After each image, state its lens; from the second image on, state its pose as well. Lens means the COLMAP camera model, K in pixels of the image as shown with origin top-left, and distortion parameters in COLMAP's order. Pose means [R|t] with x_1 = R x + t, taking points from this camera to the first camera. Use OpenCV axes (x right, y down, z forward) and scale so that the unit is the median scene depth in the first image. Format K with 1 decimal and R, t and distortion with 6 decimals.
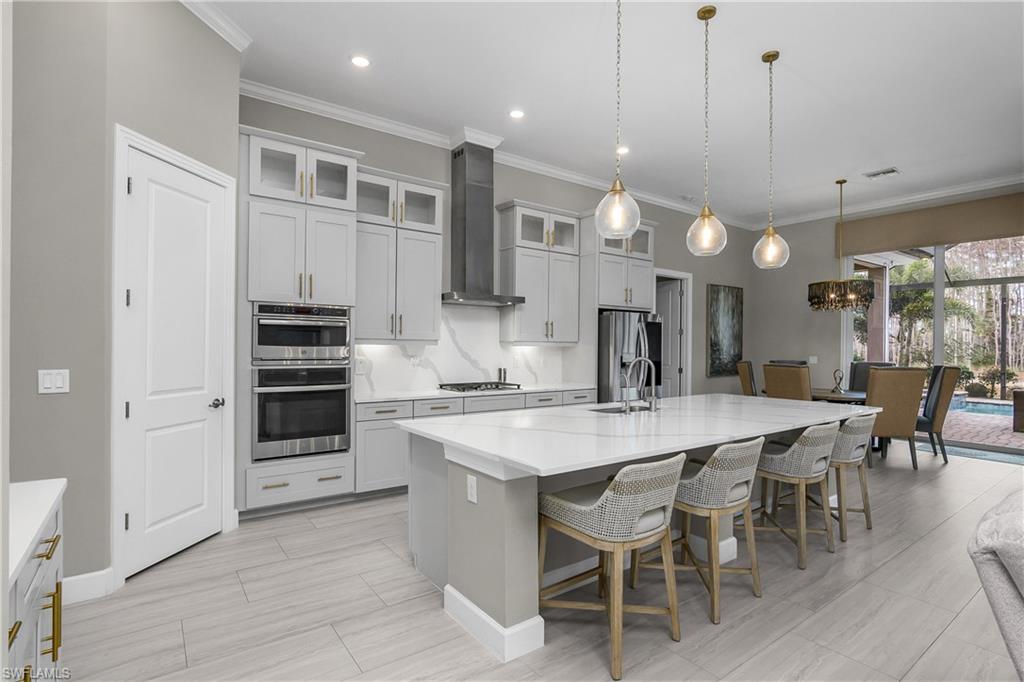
lens RADIAL K [[506.8, 0, 503.7], [0, 506.8, 341.6], [0, 0, 1]] dist [-0.007151, 0.000374]
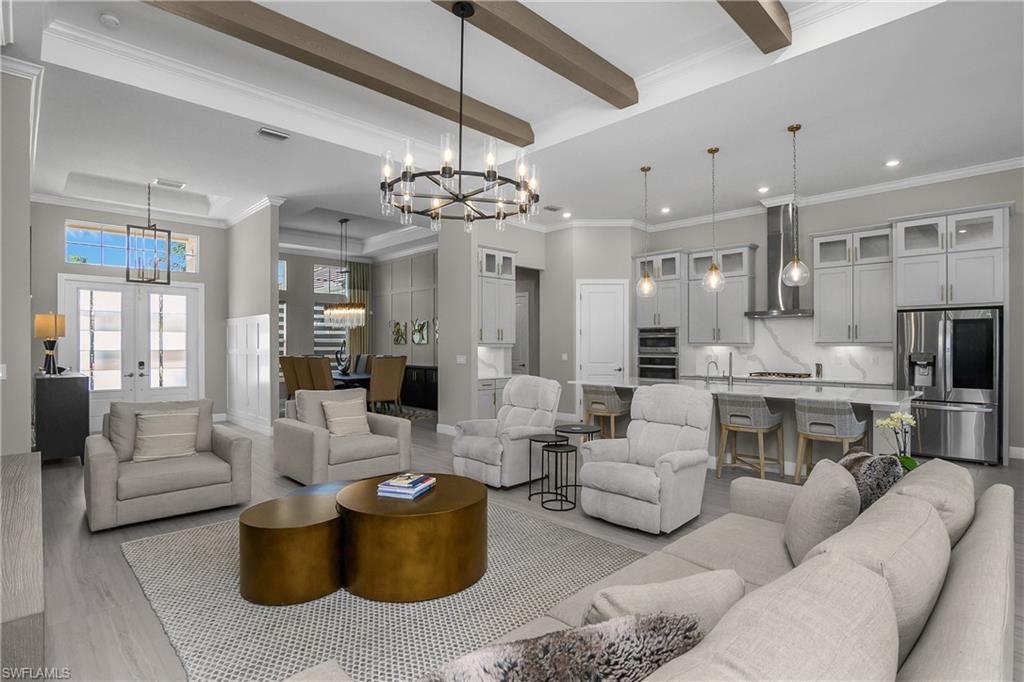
lens RADIAL K [[506.8, 0, 512.2], [0, 506.8, 344.0], [0, 0, 1]] dist [-0.007151, 0.000374]
pose [[0.150614, -0.015471, -0.988472, 1.593280], [0.006883, 0.999870, -0.014601, 0.022445], [0.988569, -0.004604, 0.150701, 0.059671]]
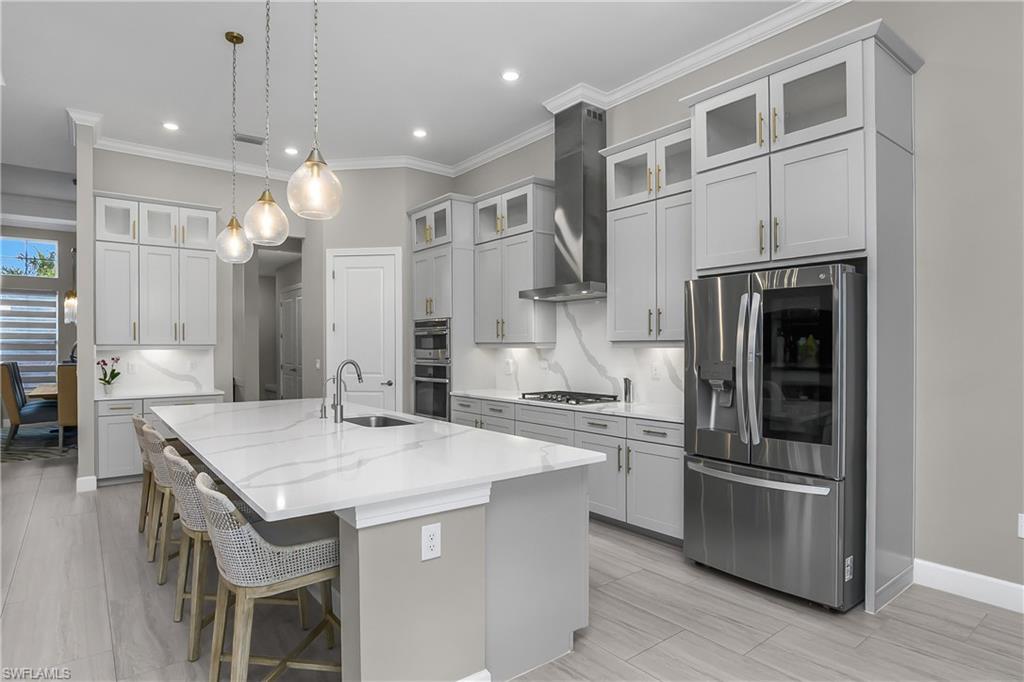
lens RADIAL K [[555.5, 0, 502.3], [0, 555.5, 349.5], [0, 0, 1]] dist [-0.005272, -0.001692]
pose [[0.036904, -0.008341, -0.999284, 1.108288], [0.006681, 0.999945, -0.008100, 0.022119], [0.999296, -0.006377, 0.036958, 1.100363]]
